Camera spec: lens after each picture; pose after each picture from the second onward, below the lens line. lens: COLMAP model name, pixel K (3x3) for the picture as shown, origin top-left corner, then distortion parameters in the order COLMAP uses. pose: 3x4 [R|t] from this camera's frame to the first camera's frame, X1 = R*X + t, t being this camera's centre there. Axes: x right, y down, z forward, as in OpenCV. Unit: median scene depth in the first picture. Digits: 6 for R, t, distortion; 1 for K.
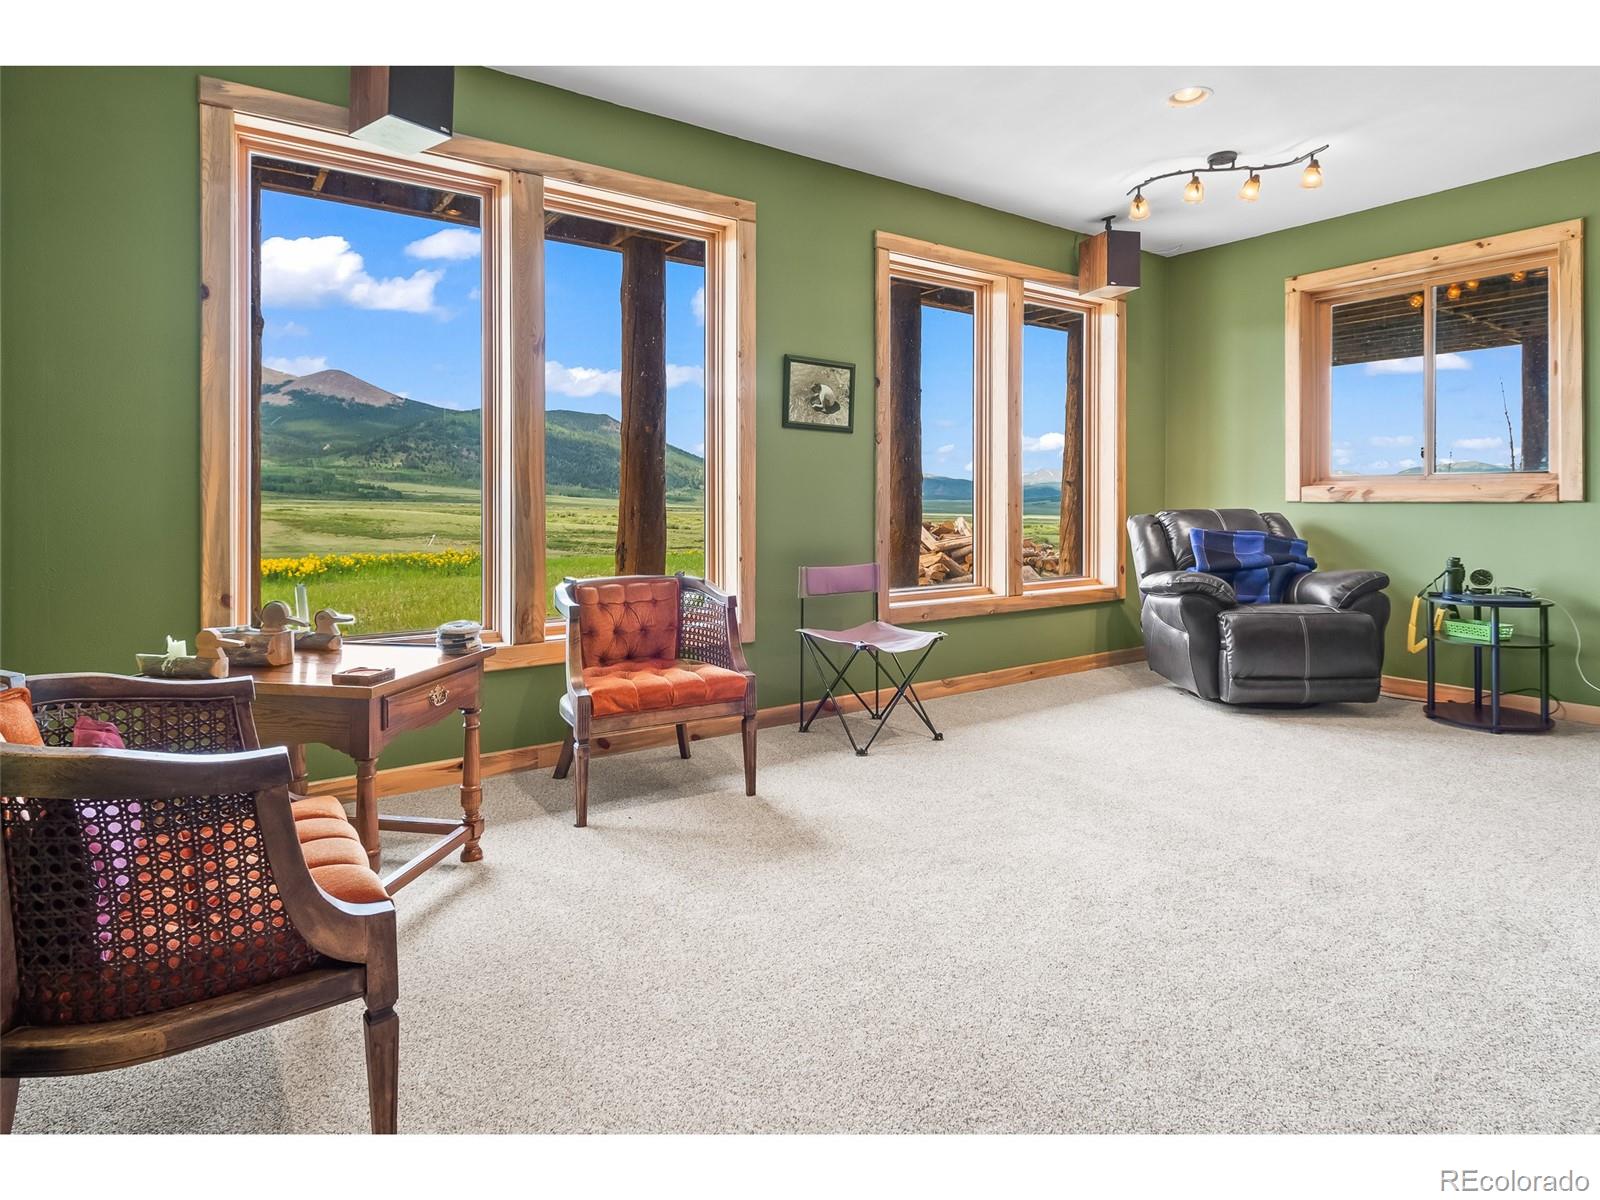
lens RADIAL K [[853.2, 0, 803.6], [0, 853.2, 502.4], [0, 0, 1]] dist [0.023962, -0.000003]
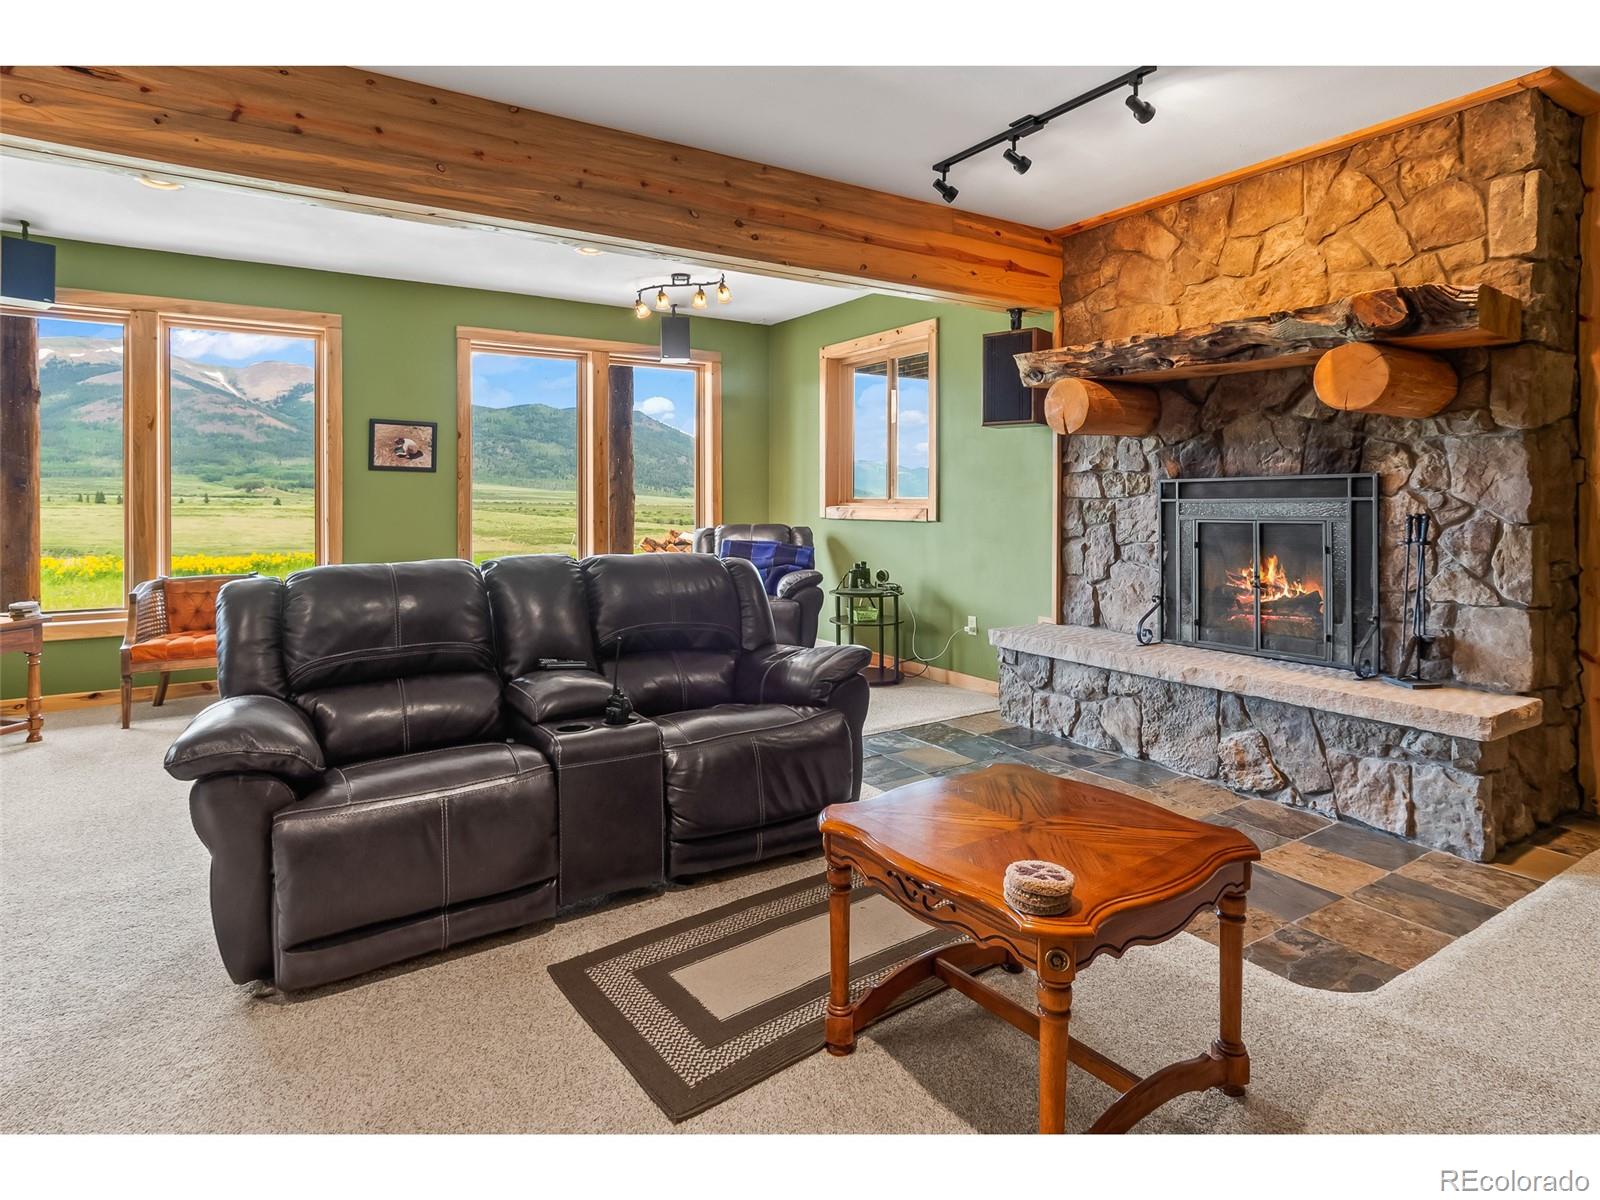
lens RADIAL K [[873.2, 0, 796.7], [0, 873.2, 497.5], [0, 0, 1]] dist [0.003910, -0.000622]
pose [[0.999128, -0.001201, -0.041743, 0.732143], [0.001110, 0.999997, -0.002209, -0.037776], [0.041745, 0.002161, 0.999126, -0.410632]]
